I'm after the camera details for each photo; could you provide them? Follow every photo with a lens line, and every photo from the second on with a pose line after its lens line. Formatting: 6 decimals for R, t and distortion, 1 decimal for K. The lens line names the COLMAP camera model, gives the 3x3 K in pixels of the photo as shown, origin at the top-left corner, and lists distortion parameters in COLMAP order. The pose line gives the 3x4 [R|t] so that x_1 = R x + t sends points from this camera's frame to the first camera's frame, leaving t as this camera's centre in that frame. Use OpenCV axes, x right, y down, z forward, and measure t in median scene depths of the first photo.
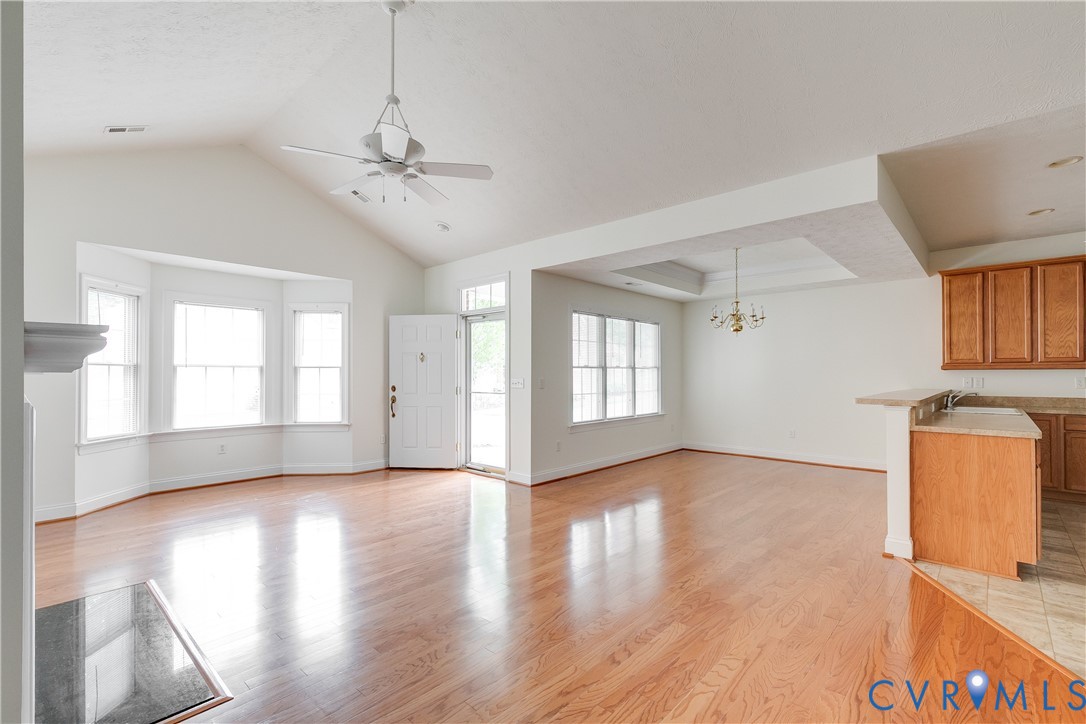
lens RADIAL K [[486.3, 0, 547.2], [0, 486.3, 370.6], [0, 0, 1]] dist [0.000182, -0.000388]
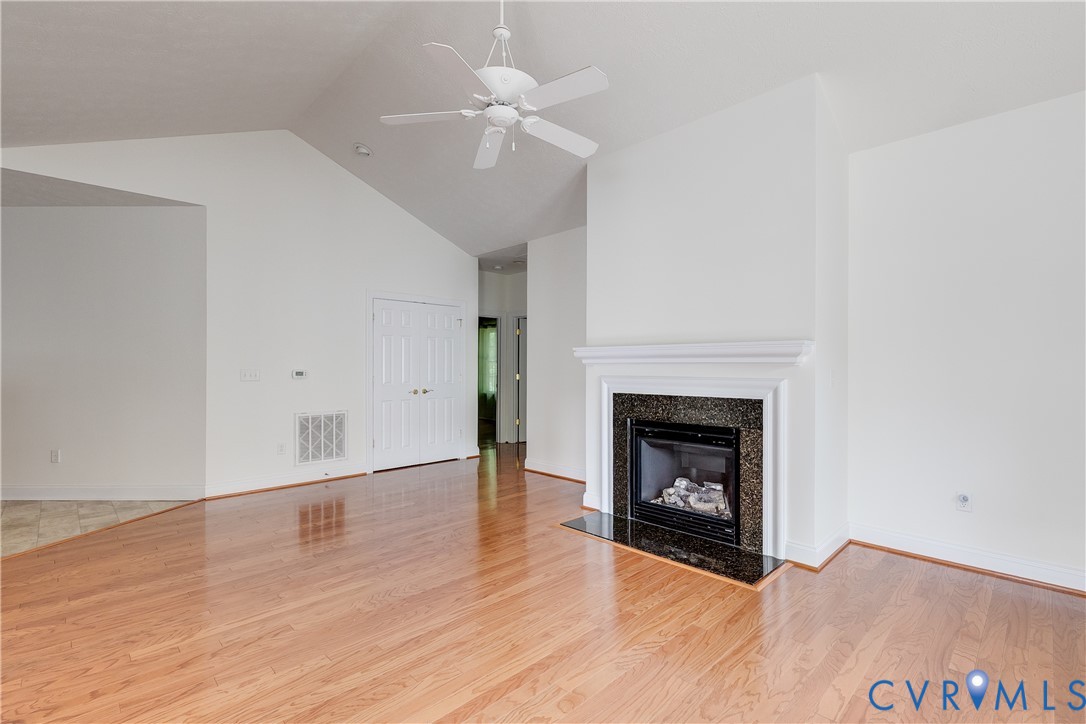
lens RADIAL K [[496.0, 0, 551.3], [0, 496.0, 366.4], [0, 0, 1]] dist [0.004312, 0.000270]
pose [[-0.998931, 0.000631, 0.046223, -0.265608], [0.000320, 0.999977, -0.006734, 0.009605], [-0.046226, -0.006712, -0.998908, 1.102327]]
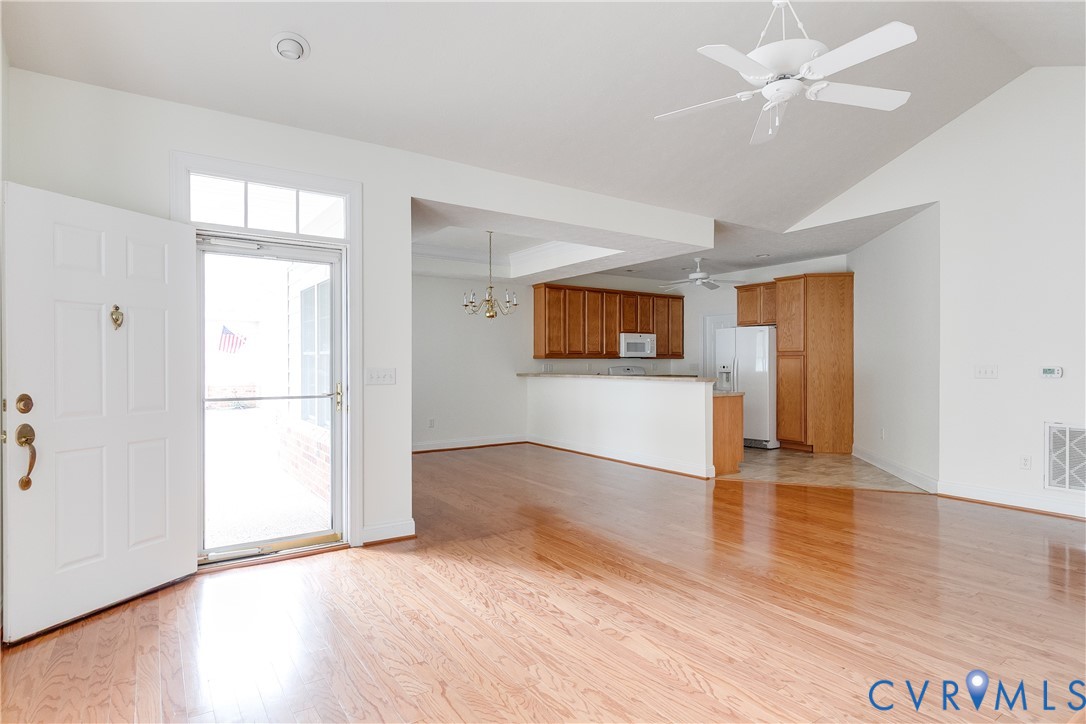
lens RADIAL K [[577.1, 0, 546.5], [0, 577.1, 363.8], [0, 0, 1]] dist [-0.000546, 0.000235]
pose [[0.225442, -0.002384, 0.974254, -0.768442], [-0.006539, 0.999971, 0.003960, 0.006860], [-0.974235, -0.007263, 0.225420, 0.692898]]
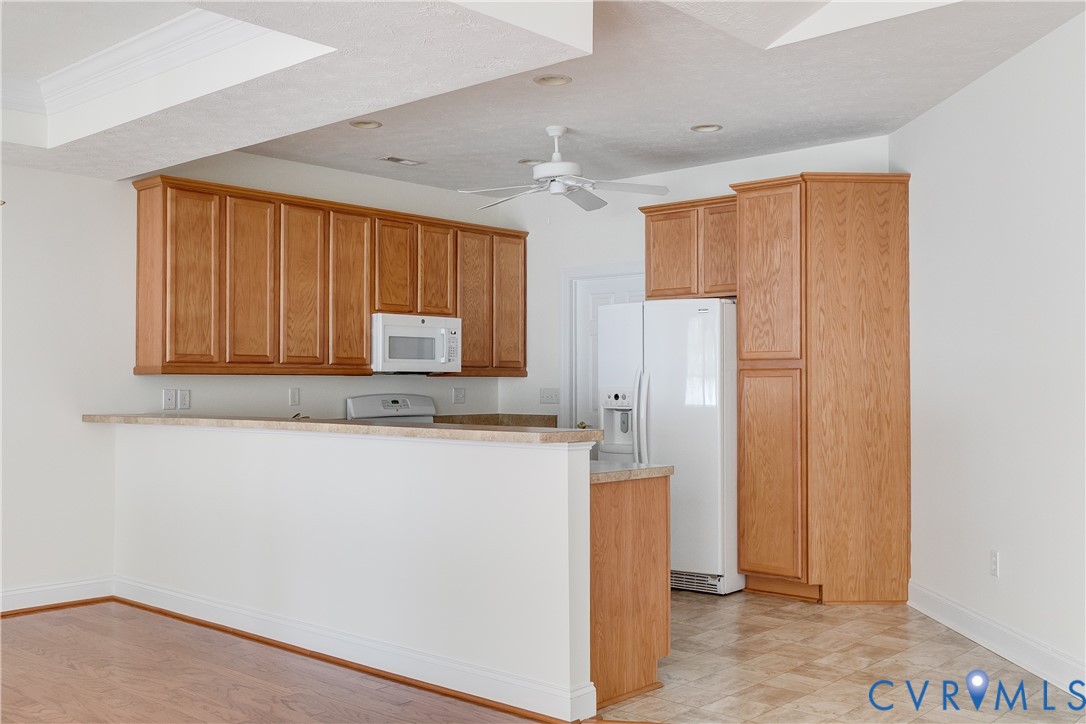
lens RADIAL K [[1053.0, 0, 548.9], [0, 1053.0, 363.9], [0, 0, 1]] dist [0.000781, -0.000271]
pose [[-0.012250, 0.019469, 0.999735, -0.289408], [-0.008486, 0.999772, -0.019573, 0.005866], [-0.999889, -0.008723, -0.012082, 0.666143]]
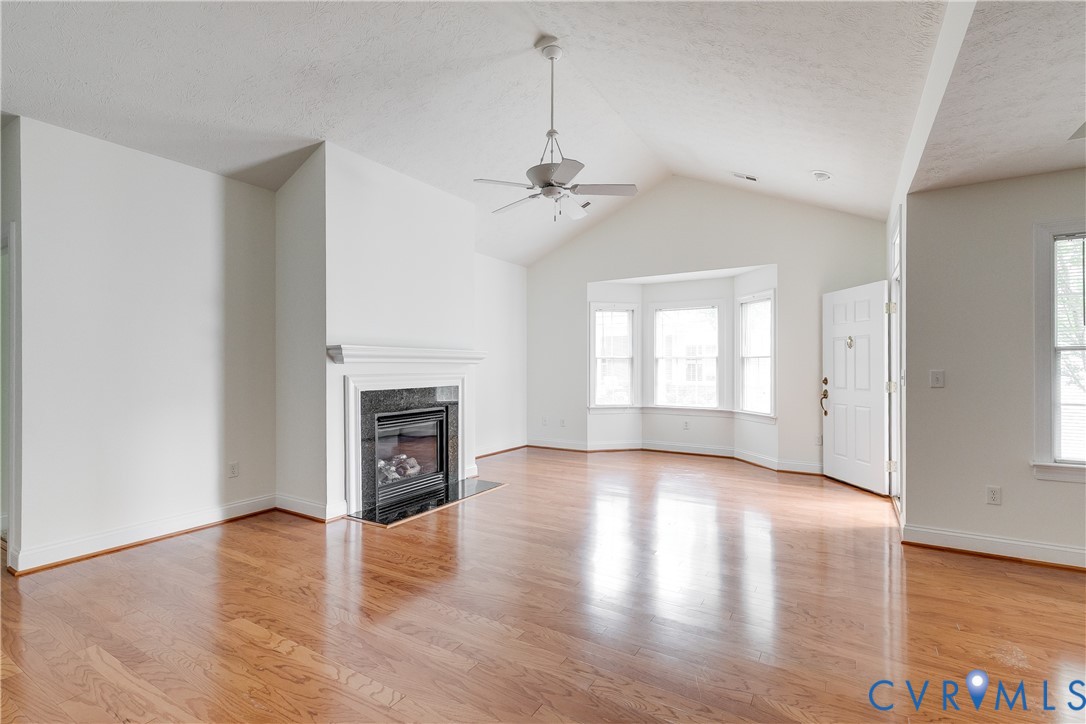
lens RADIAL K [[496.0, 0, 551.3], [0, 496.0, 366.4], [0, 0, 1]] dist [0.004312, 0.000270]
pose [[0.204307, 0.003019, -0.978902, 0.523710], [0.008000, 0.999957, 0.004754, 0.004593], [0.978874, -0.008803, 0.204274, 0.447452]]
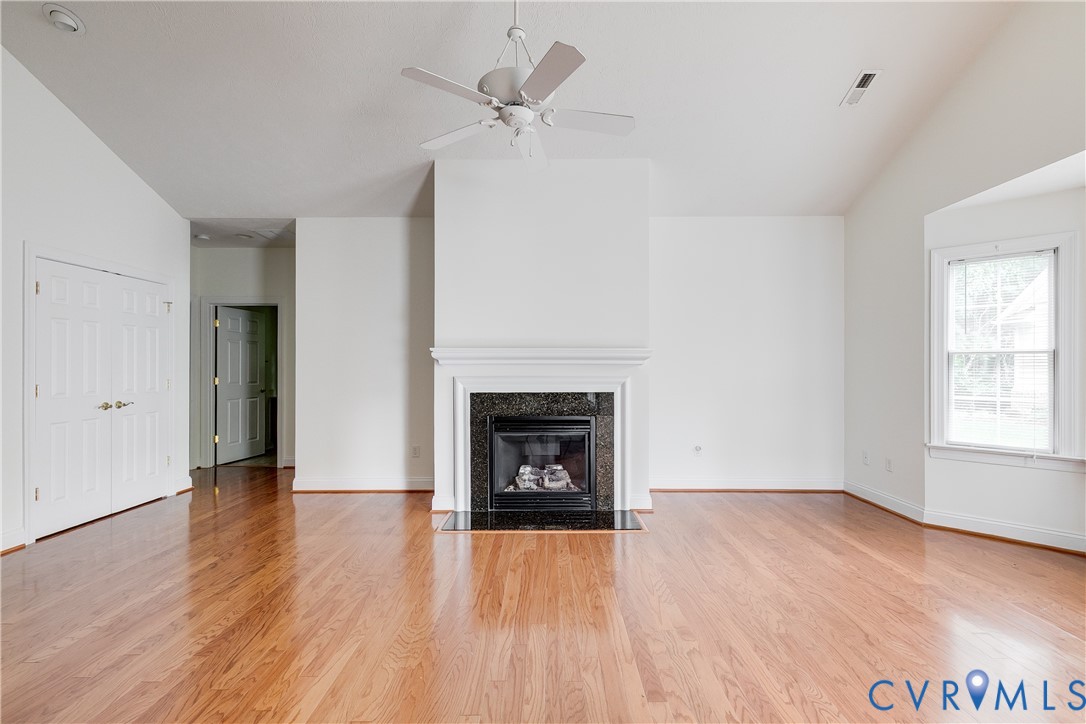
lens RADIAL K [[491.5, 0, 550.4], [0, 491.5, 366.0], [0, 0, 1]] dist [0.006974, -0.000012]
pose [[-0.734166, 0.001177, -0.678969, 0.123759], [0.007076, 0.999957, -0.005917, 0.008063], [0.678933, -0.009149, -0.734143, 0.990866]]
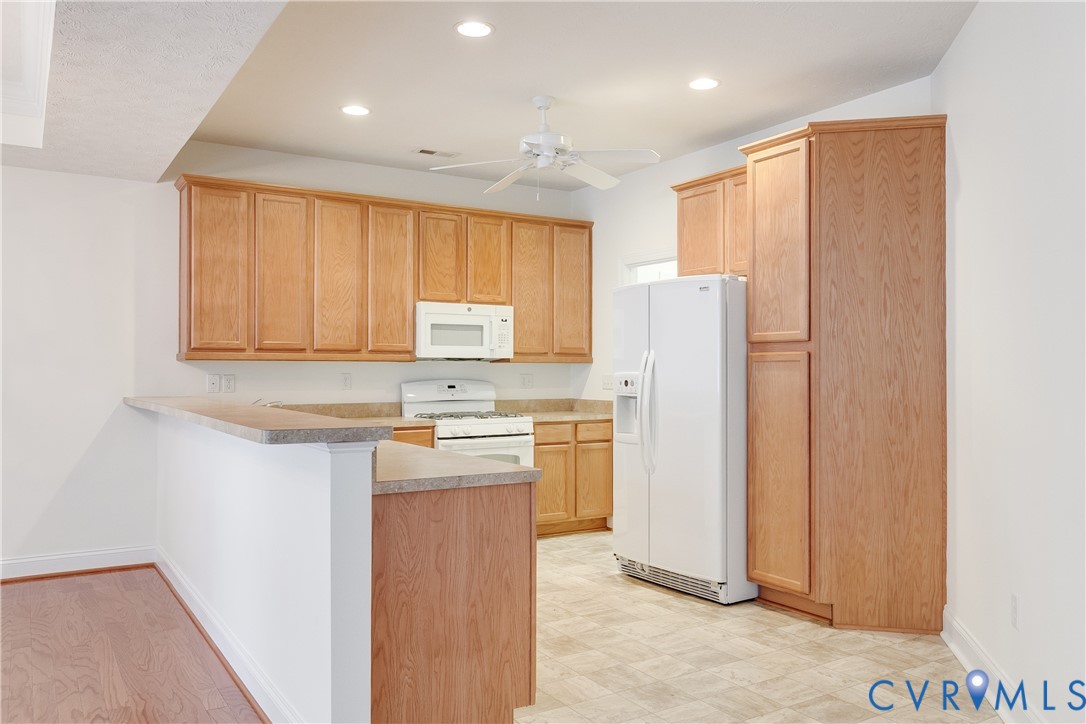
lens RADIAL K [[830.3, 0, 550.2], [0, 830.3, 362.4], [0, 0, 1]] dist [-0.001071, 0.001645]
pose [[0.258354, 0.010335, 0.965995, 0.039271], [-0.009348, 0.999923, -0.008198, 0.004869], [-0.966005, -0.006913, 0.258431, 0.409345]]
